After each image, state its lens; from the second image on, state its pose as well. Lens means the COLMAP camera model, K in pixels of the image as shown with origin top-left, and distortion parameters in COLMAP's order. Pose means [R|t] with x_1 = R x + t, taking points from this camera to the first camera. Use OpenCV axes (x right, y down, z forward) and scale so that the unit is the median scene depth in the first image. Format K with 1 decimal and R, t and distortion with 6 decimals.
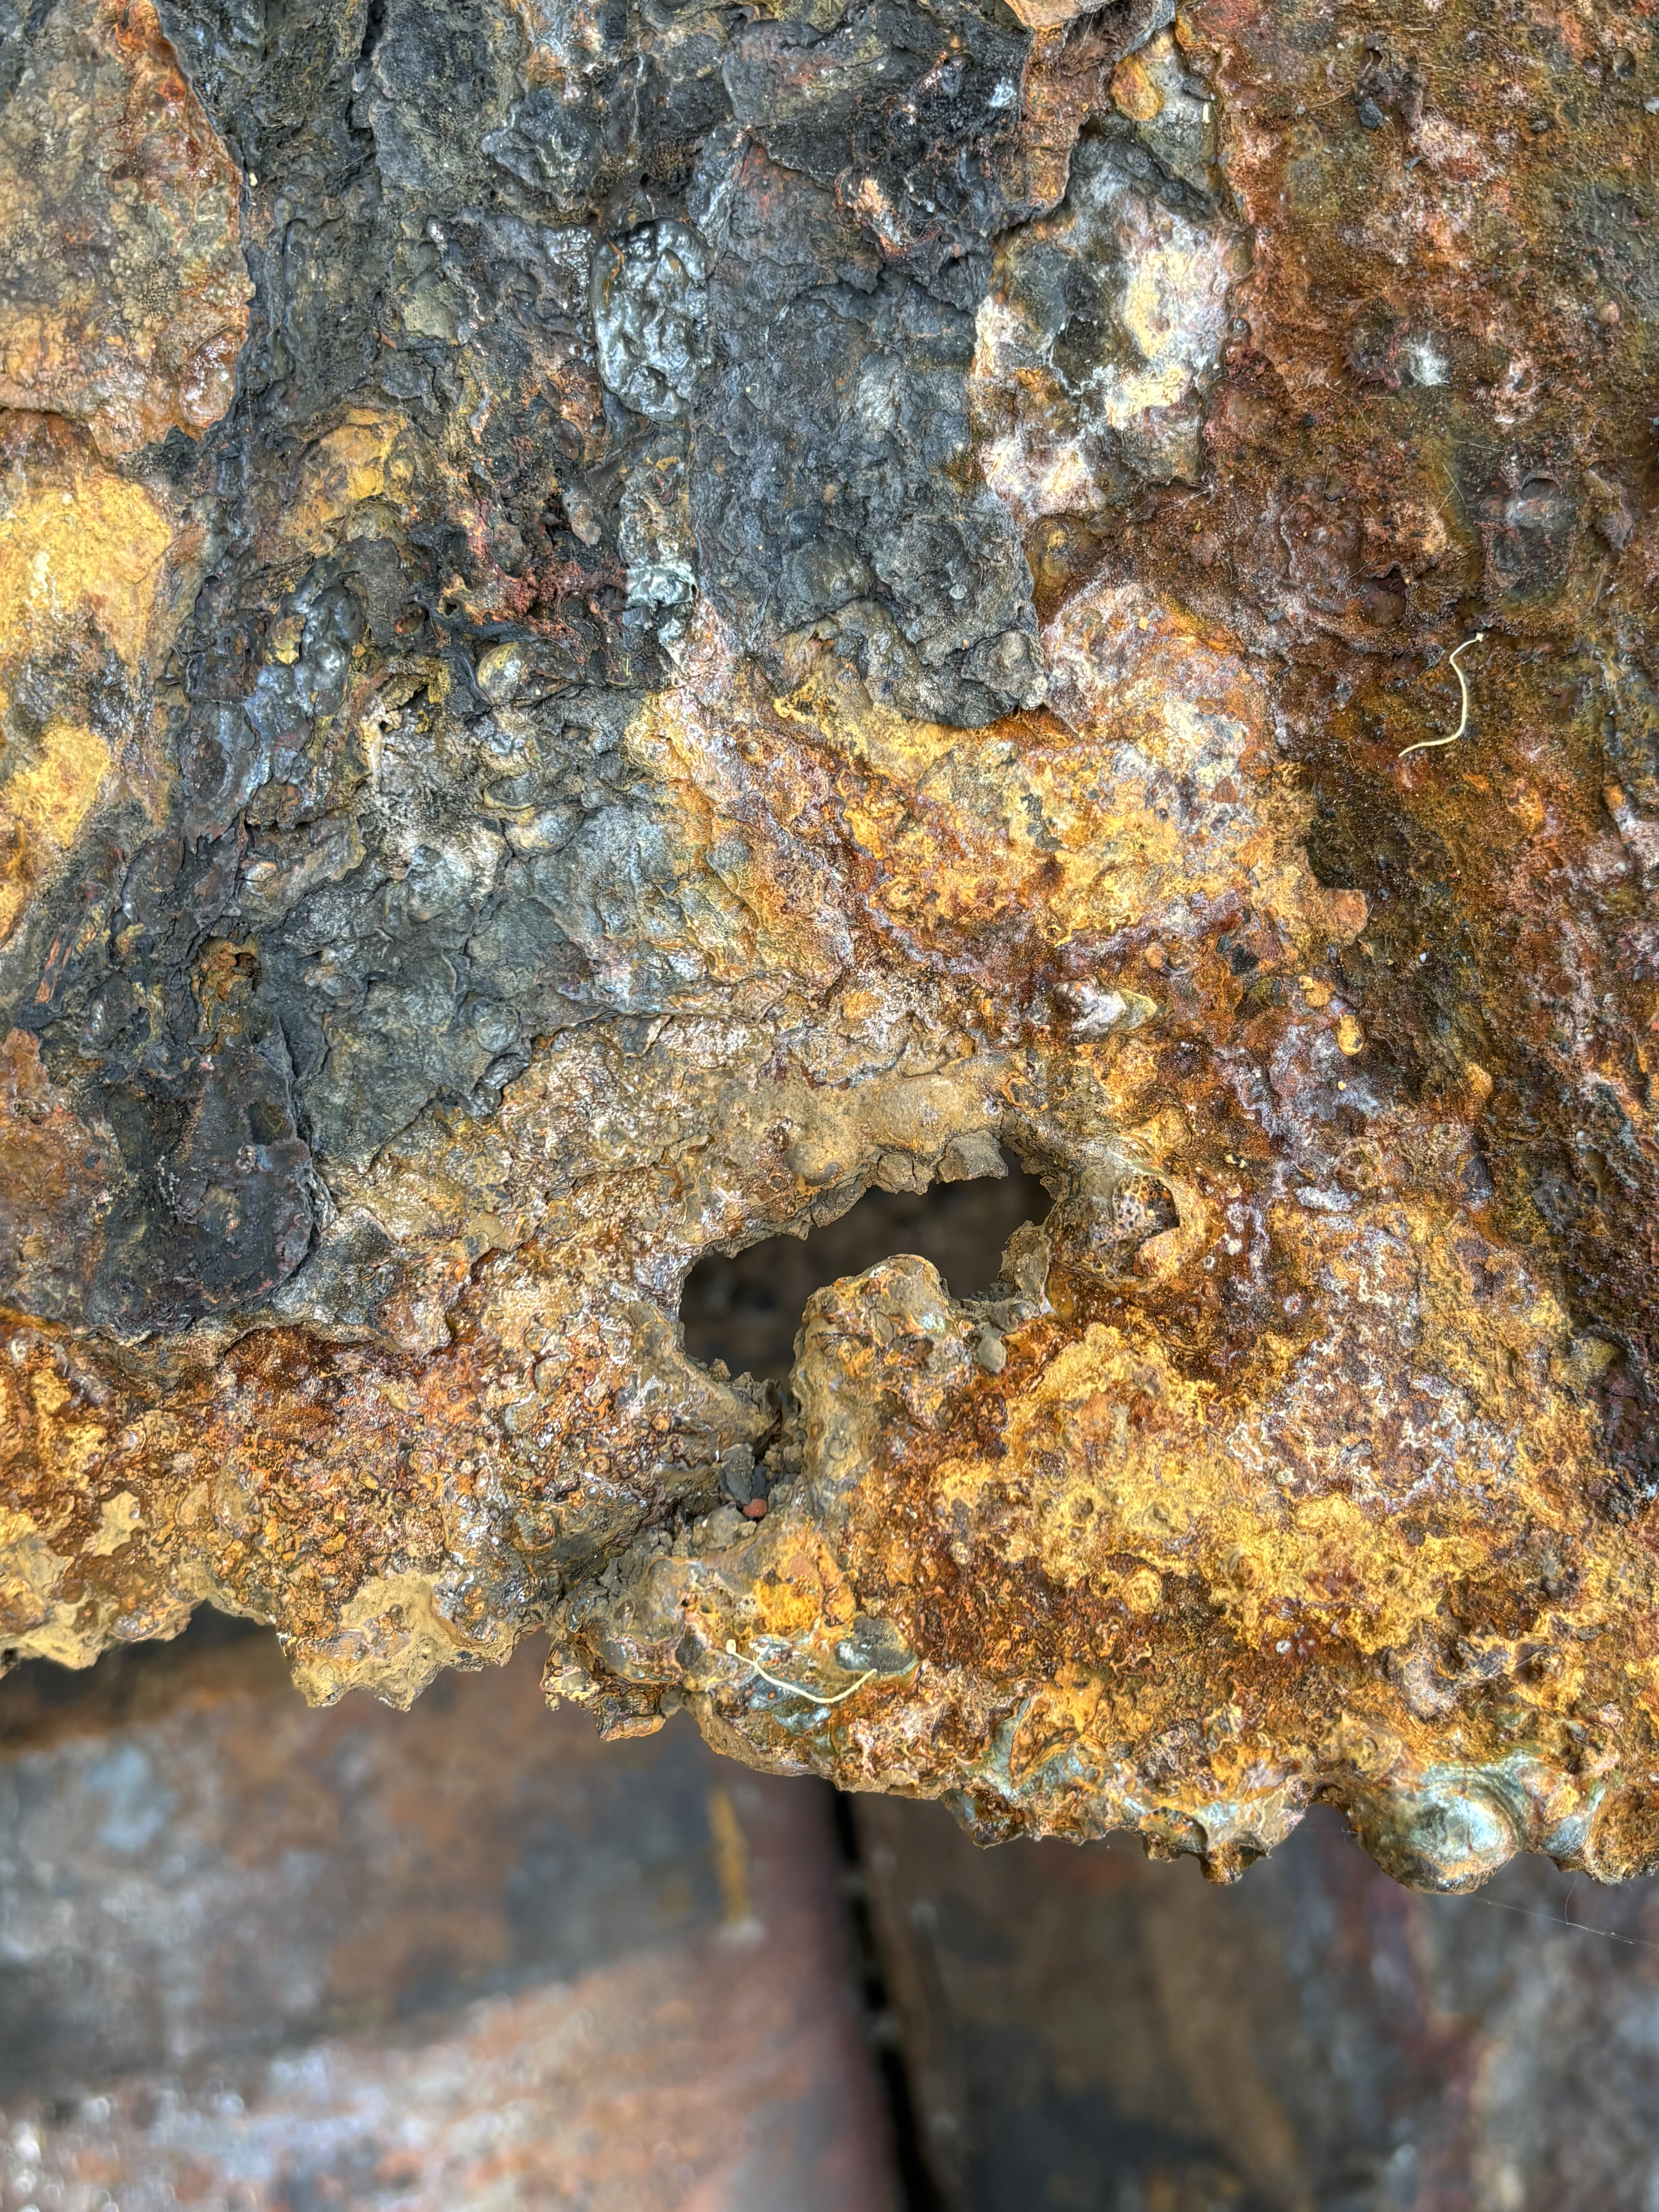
lens RADIAL K [[2274.4, 0, 825.5], [0, 2274.4, 1106.1], [0, 0, 1]] dist [0.018020, 0.000000]
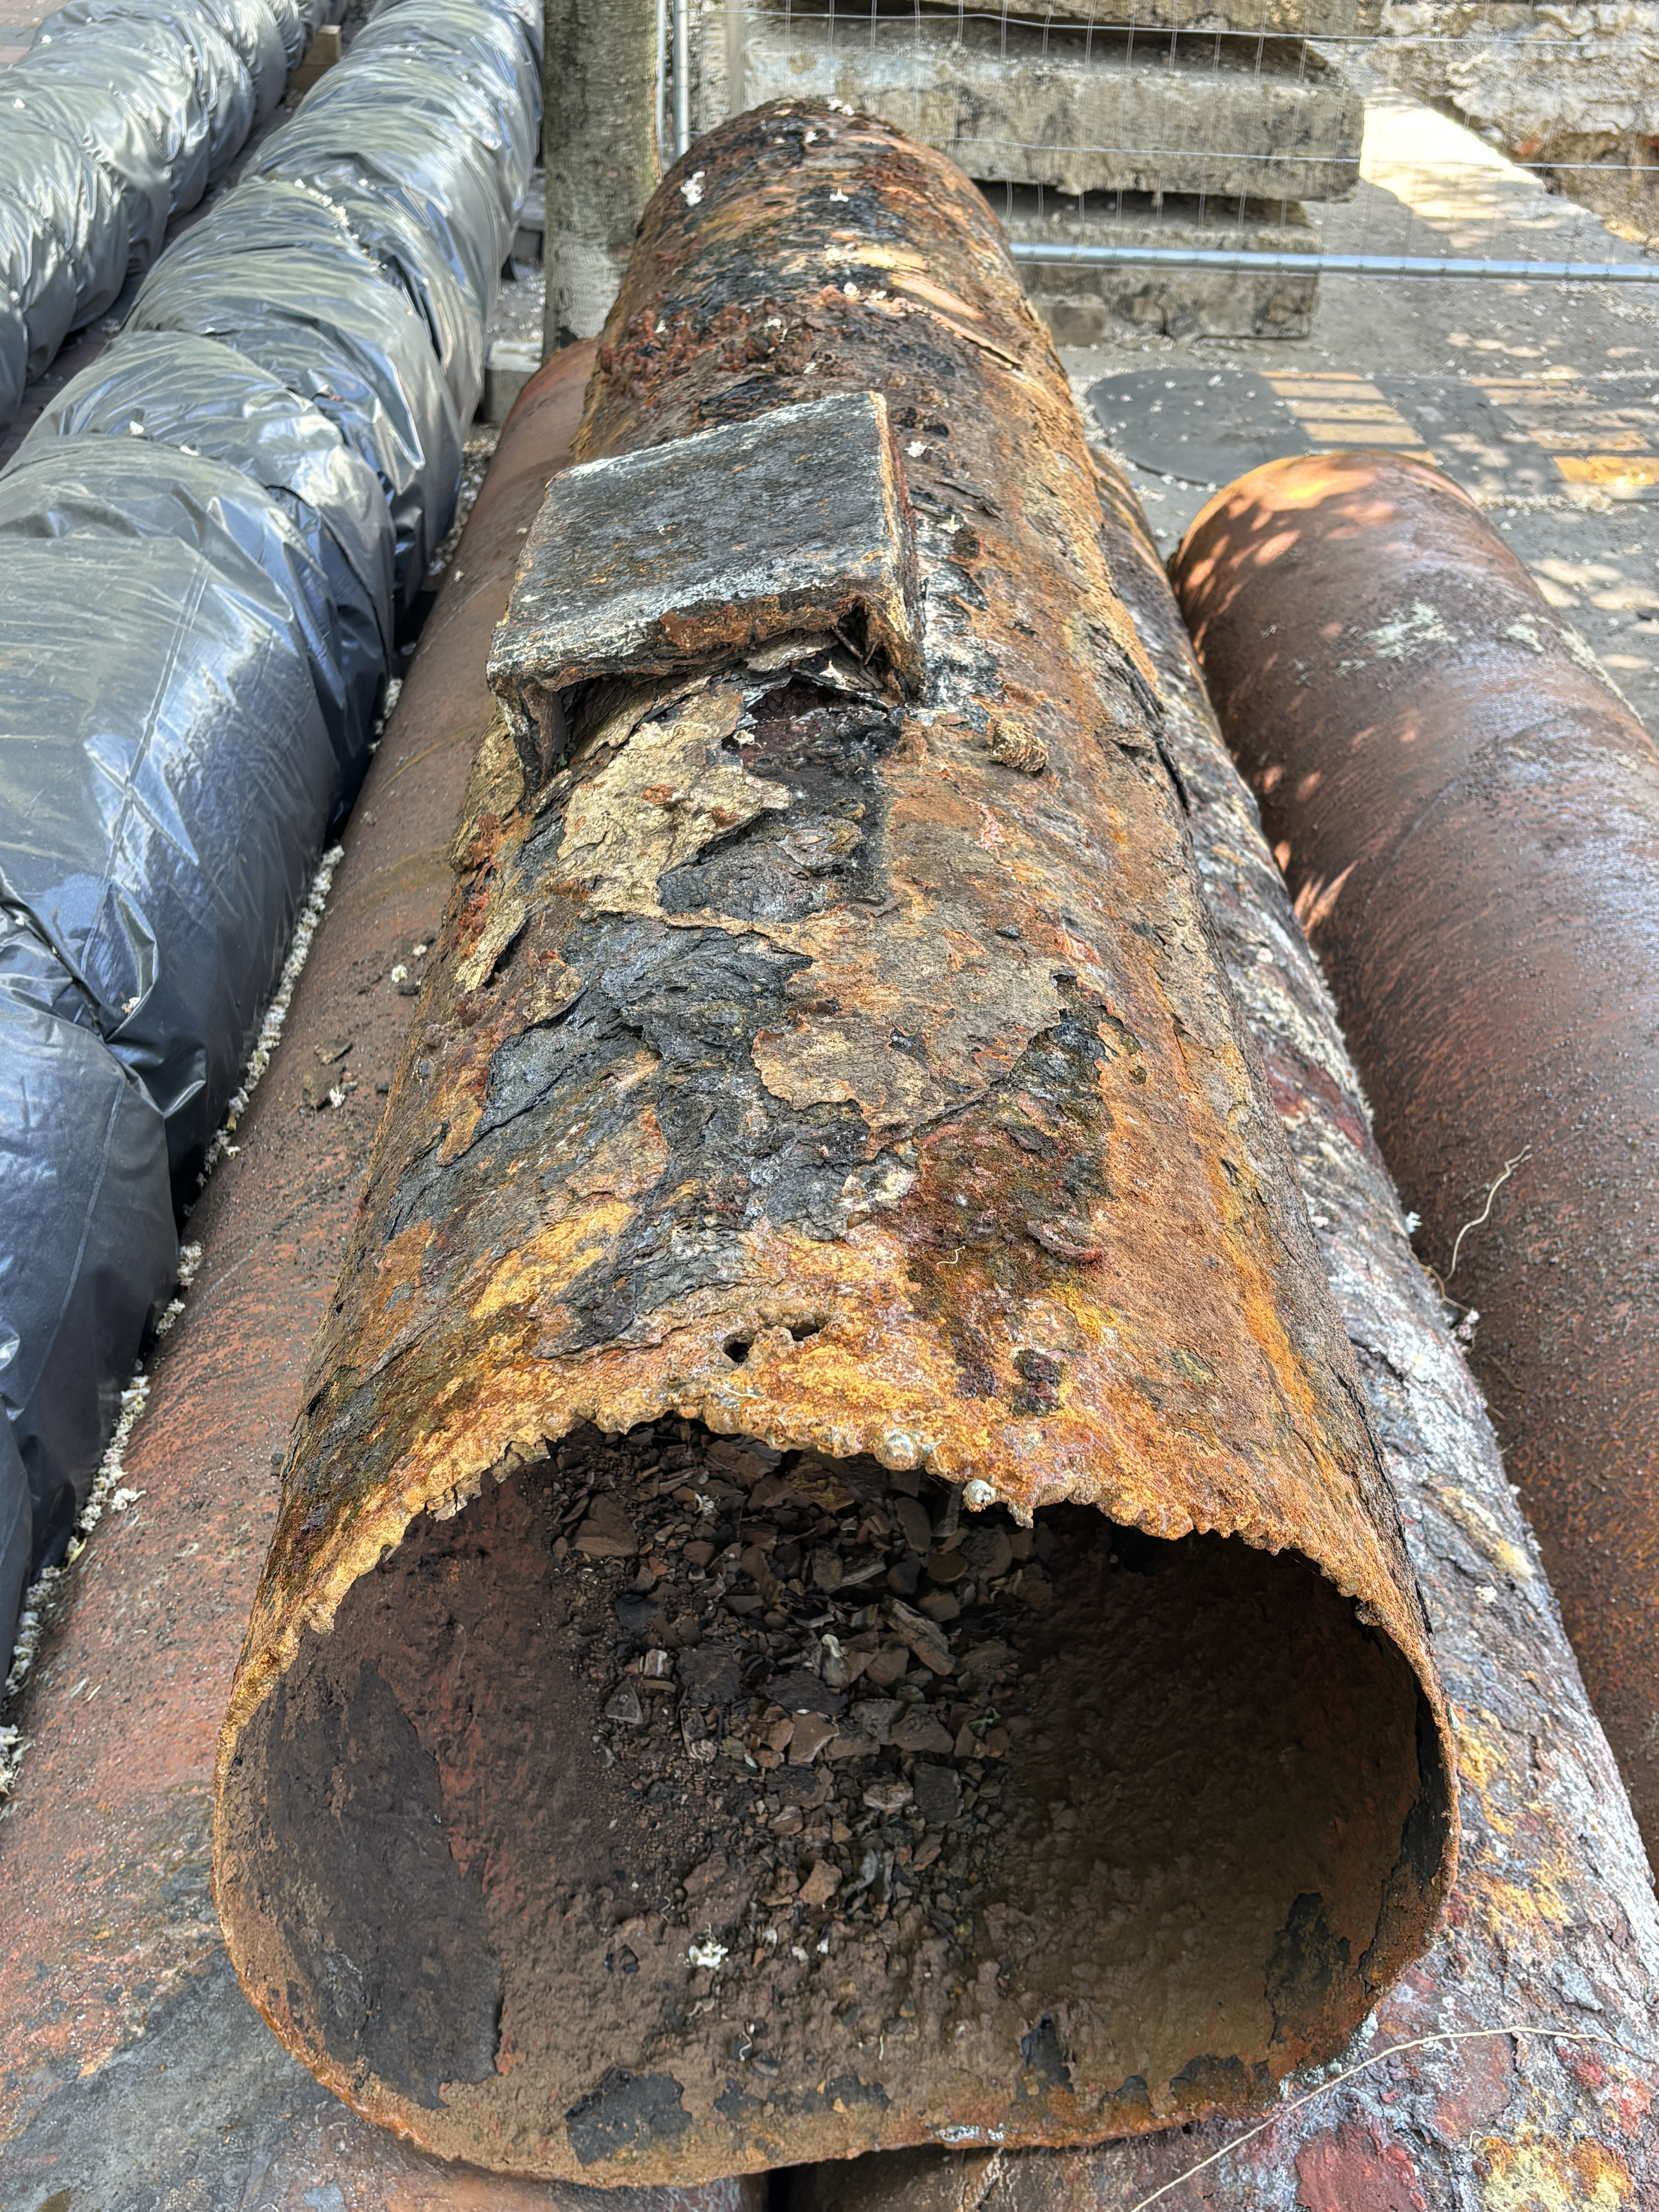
lens RADIAL K [[2274.4, 0, 830.0], [0, 2274.4, 1106.3], [0, 0, 1]] dist [0.018020, 0.000000]
pose [[0.985654, 0.084773, -0.145946, 0.614246], [-0.164267, 0.680455, -0.714141, 2.432600], [0.038770, 0.727870, 0.684618, -1.814867]]
